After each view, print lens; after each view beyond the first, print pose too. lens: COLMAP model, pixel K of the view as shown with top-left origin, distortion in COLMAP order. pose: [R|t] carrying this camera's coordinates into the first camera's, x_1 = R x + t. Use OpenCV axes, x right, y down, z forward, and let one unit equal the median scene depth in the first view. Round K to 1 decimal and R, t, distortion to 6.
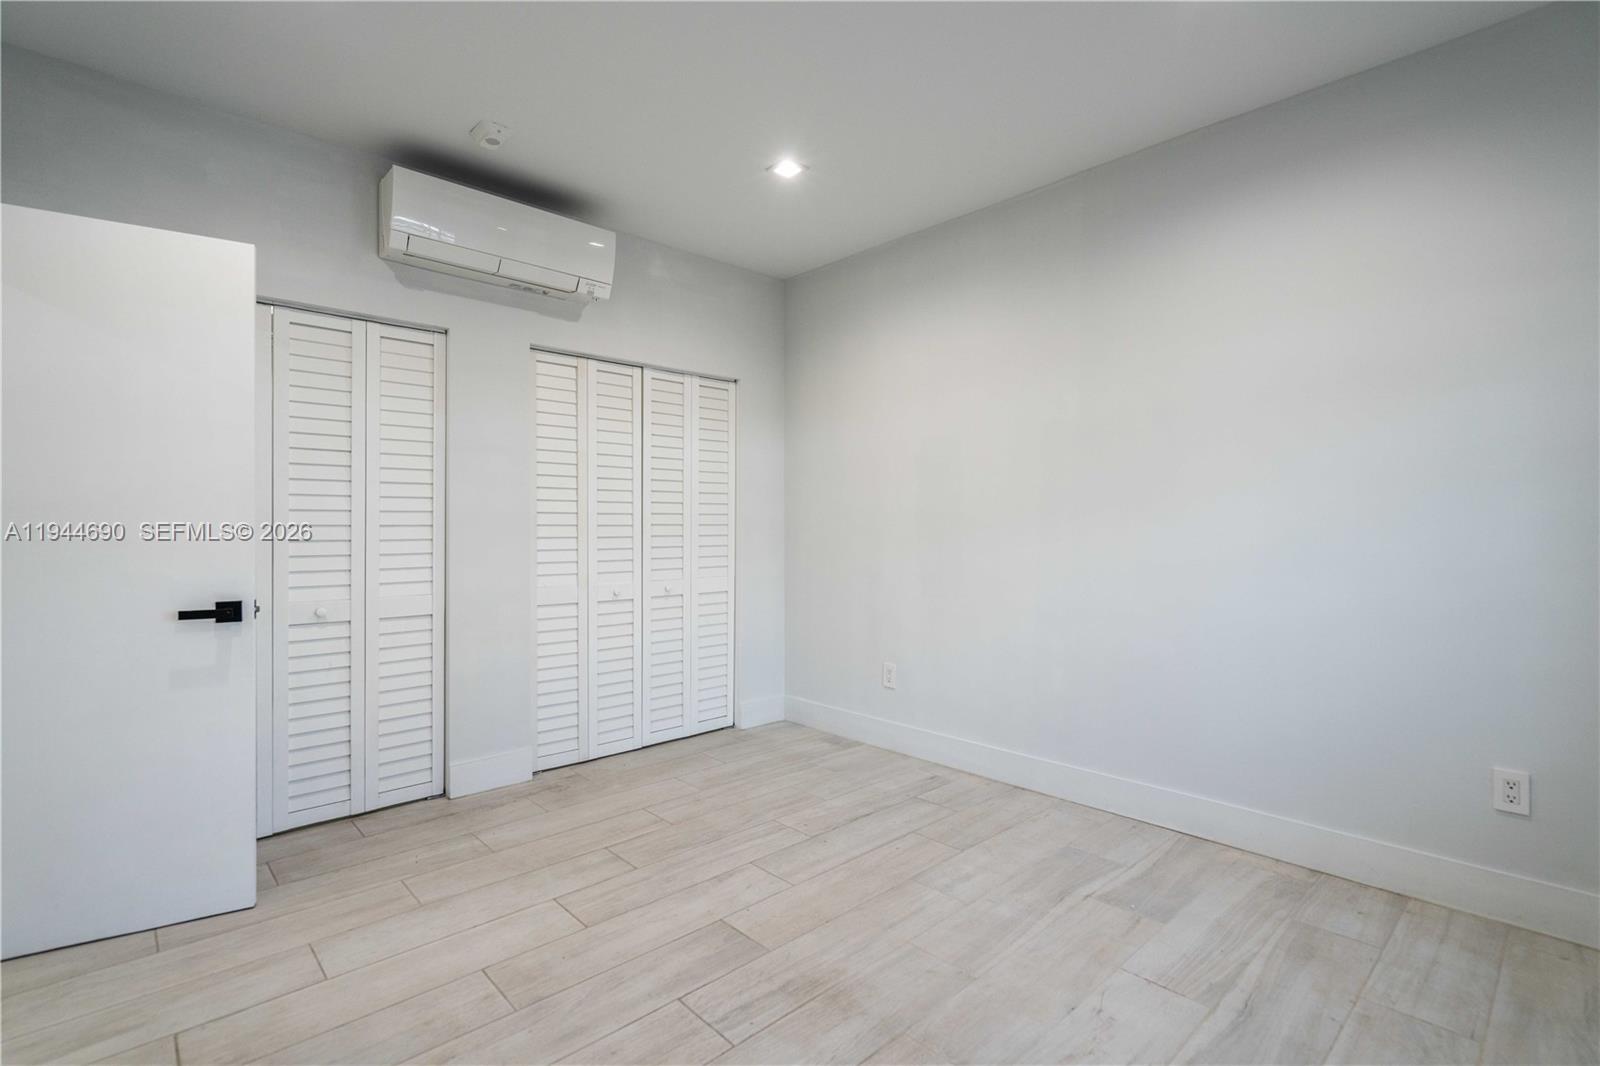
lens RADIAL K [[746.5, 0, 806.5], [0, 746.5, 529.8], [0, 0, 1]] dist [-0.001743, 0.000135]
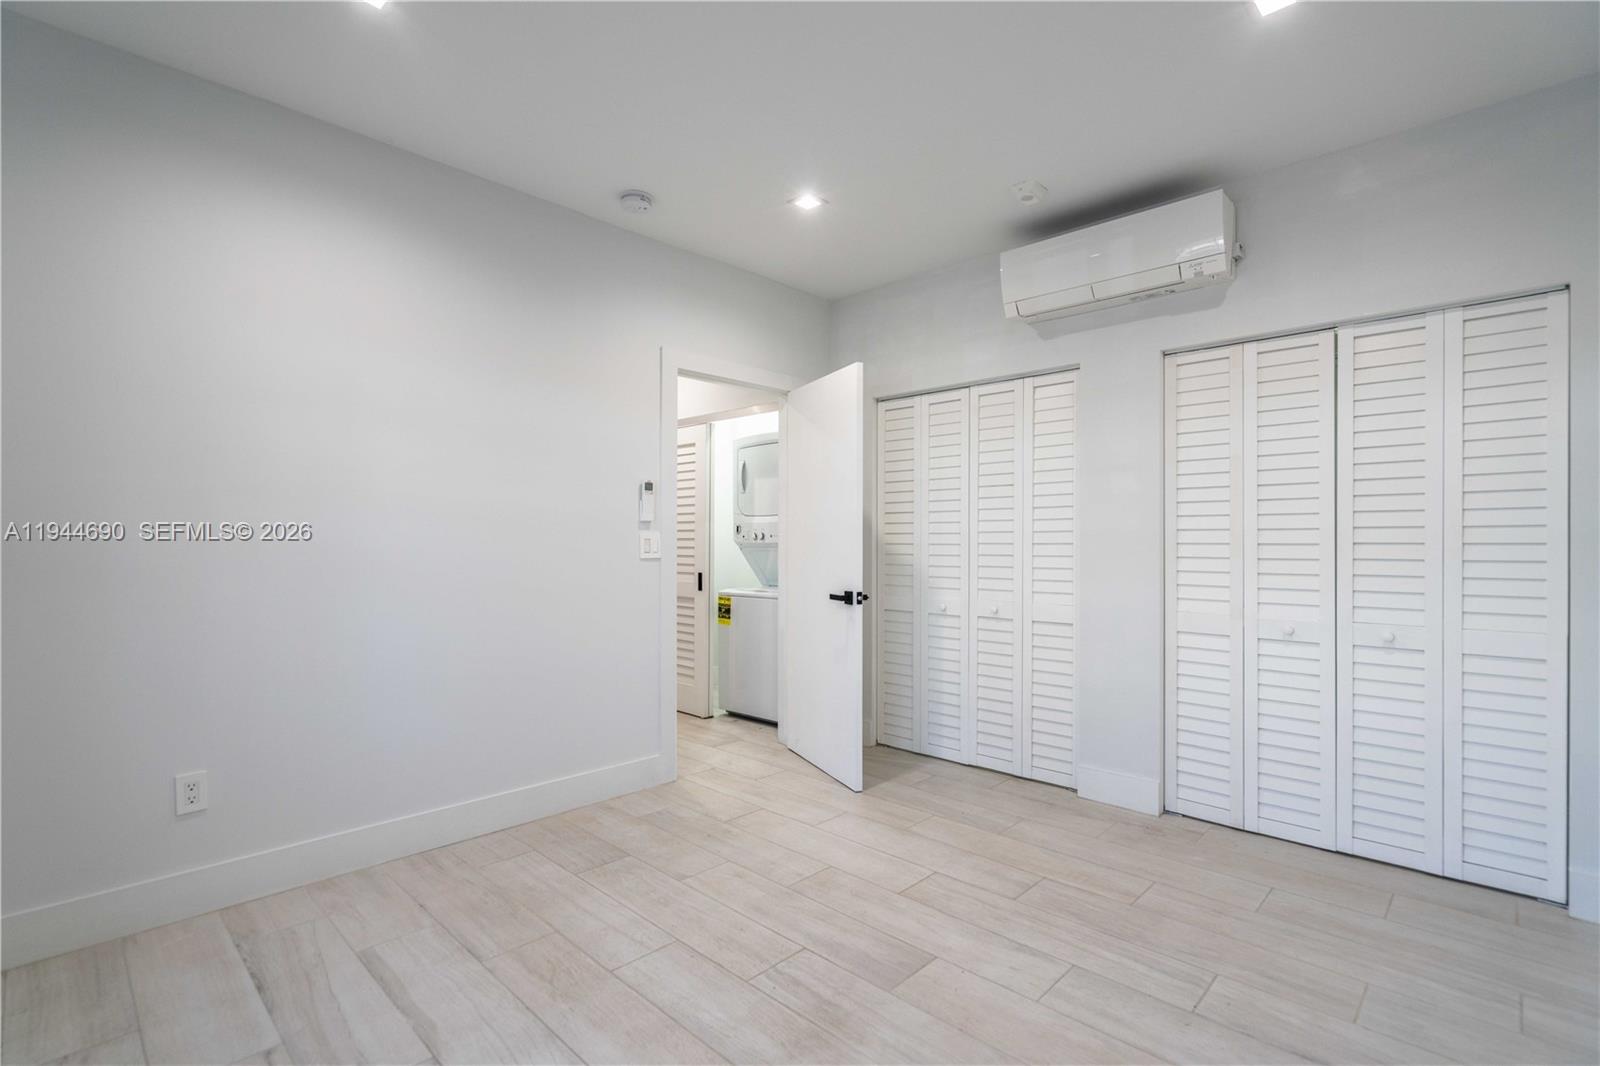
lens RADIAL K [[742.9, 0, 800.0], [0, 742.9, 533.0], [0, 0, 1]] dist [-0.000904, 0.000458]
pose [[0.043453, -0.010787, -0.998997, 0.684774], [-0.005372, 0.999925, -0.011031, -0.008833], [0.999041, 0.005846, 0.043391, 0.638304]]
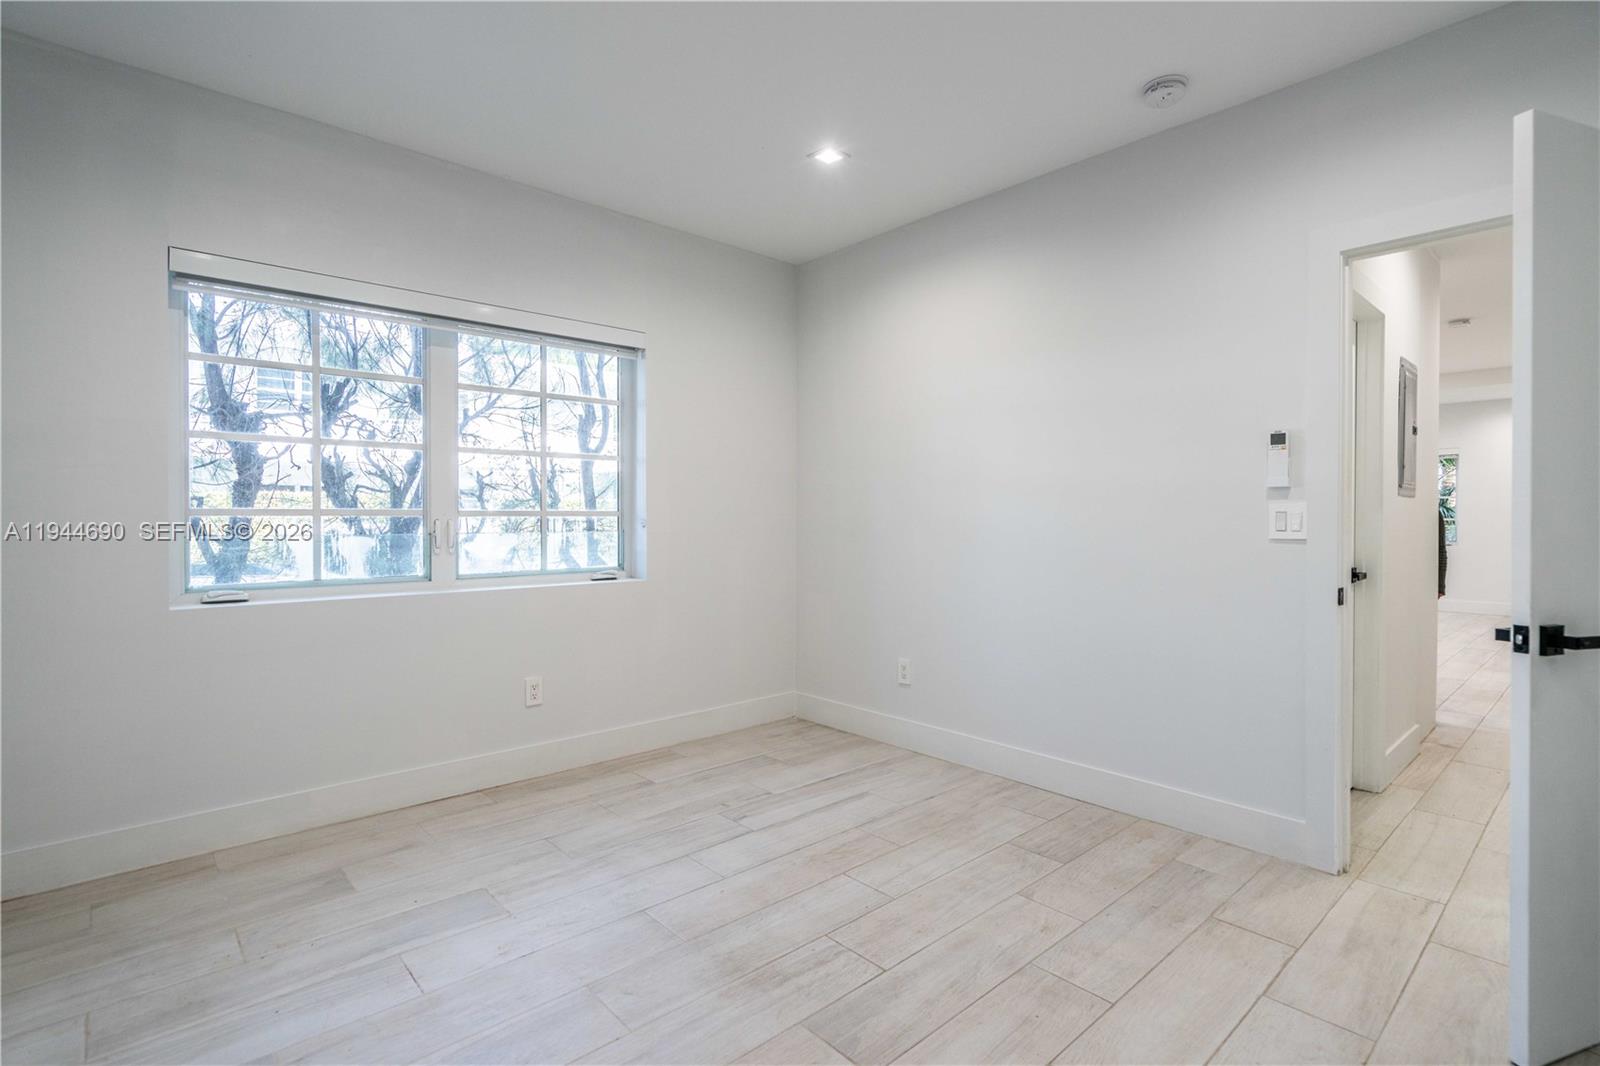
lens RADIAL K [[761.5, 0, 797.6], [0, 761.5, 524.9], [0, 0, 1]] dist [0.001625, 0.000413]
pose [[-0.999674, -0.000491, 0.025513, -0.051137], [-0.000126, 0.999897, 0.014340, -0.008864], [-0.025517, 0.014332, -0.999572, 1.405664]]
